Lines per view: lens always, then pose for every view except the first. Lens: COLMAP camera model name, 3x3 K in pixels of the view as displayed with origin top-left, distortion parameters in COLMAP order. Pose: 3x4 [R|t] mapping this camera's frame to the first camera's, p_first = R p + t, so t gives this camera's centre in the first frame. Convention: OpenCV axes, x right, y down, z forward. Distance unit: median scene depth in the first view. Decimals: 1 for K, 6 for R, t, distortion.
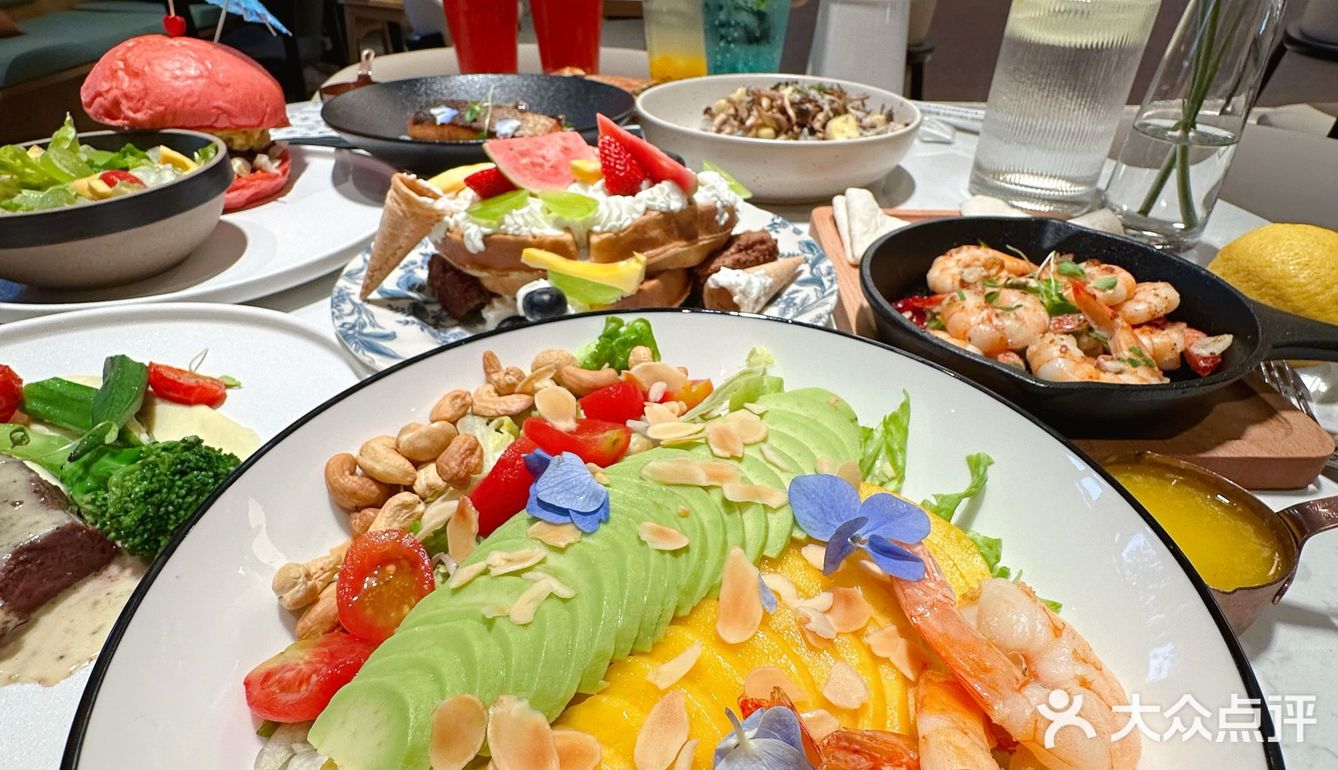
lens RADIAL K [[720.2, 0, 670.6], [0, 720.2, 383.3], [0, 0, 1]] dist [-0.005763, 0.002084]
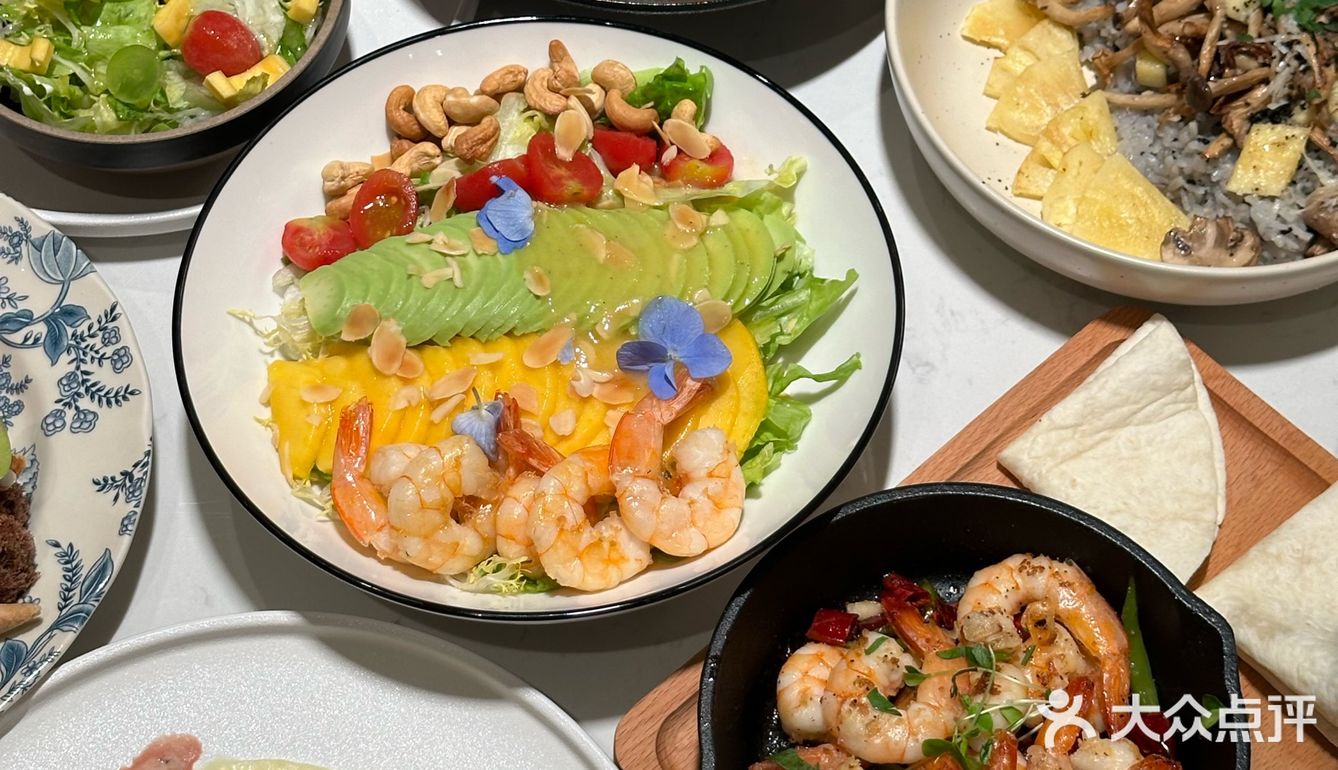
lens RADIAL K [[2558.2, 0, 659.8], [0, 2558.2, 374.5], [0, 0, 1]] dist [0.166497, 0.000000]
pose [[0.792438, 0.511529, -0.332235, 1.572456], [-0.336336, 0.820850, 0.461610, -1.650677], [0.508842, -0.254055, 0.822518, -2.473379]]
